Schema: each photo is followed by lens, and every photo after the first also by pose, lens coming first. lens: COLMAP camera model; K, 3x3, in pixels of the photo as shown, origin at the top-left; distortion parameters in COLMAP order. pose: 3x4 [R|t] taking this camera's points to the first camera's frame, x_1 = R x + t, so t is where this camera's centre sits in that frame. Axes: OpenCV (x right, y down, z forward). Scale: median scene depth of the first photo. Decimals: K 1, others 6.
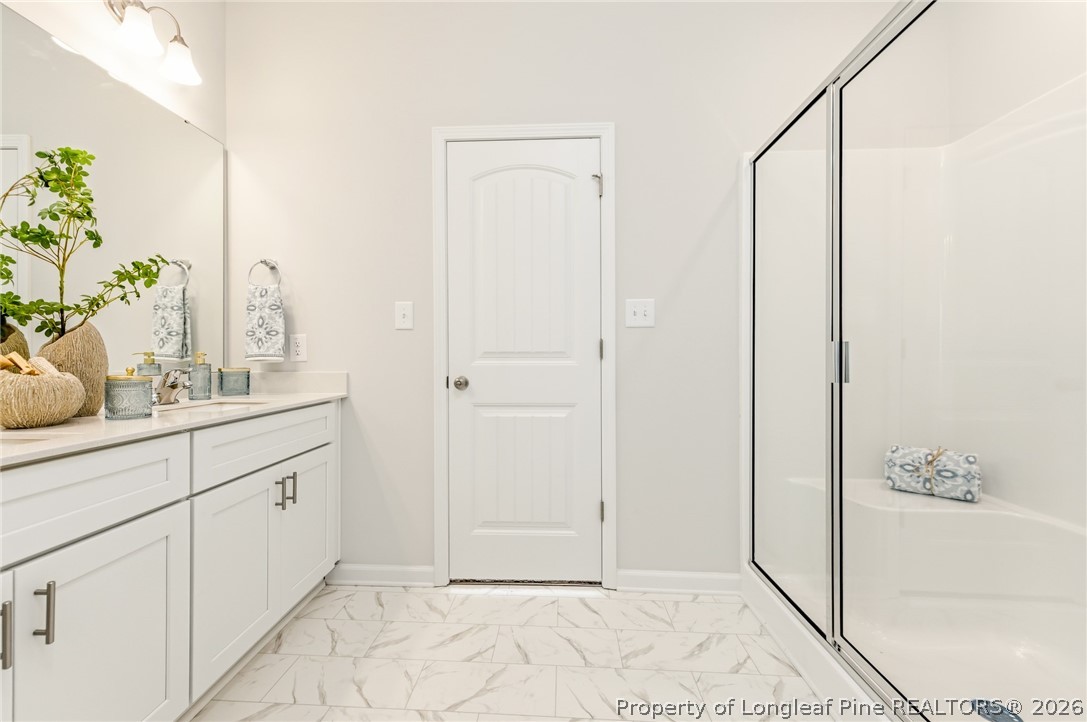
lens RADIAL K [[464.6, 0, 536.5], [0, 464.6, 349.5], [0, 0, 1]] dist [0.001710, -0.000088]
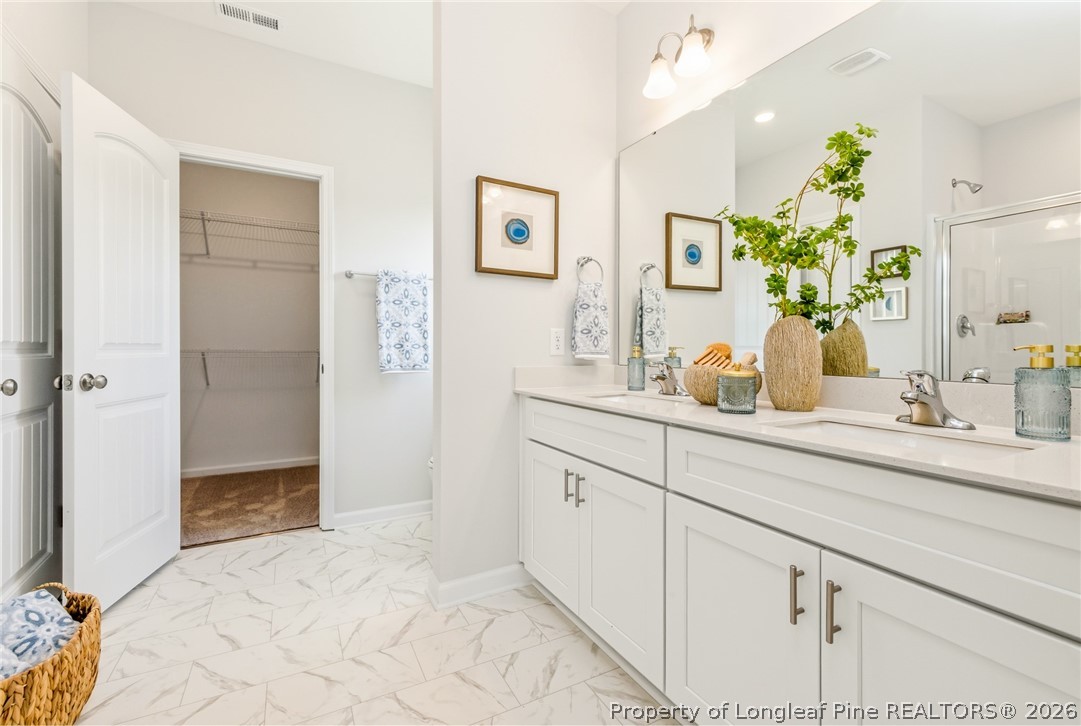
lens RADIAL K [[459.8, 0, 531.3], [0, 459.8, 353.2], [0, 0, 1]] dist [0.012232, -0.000101]
pose [[-0.860365, -0.001488, -0.509676, 0.062270], [-0.004099, 0.999984, 0.003998, 0.008559], [0.509662, 0.005529, -0.860357, 1.812686]]
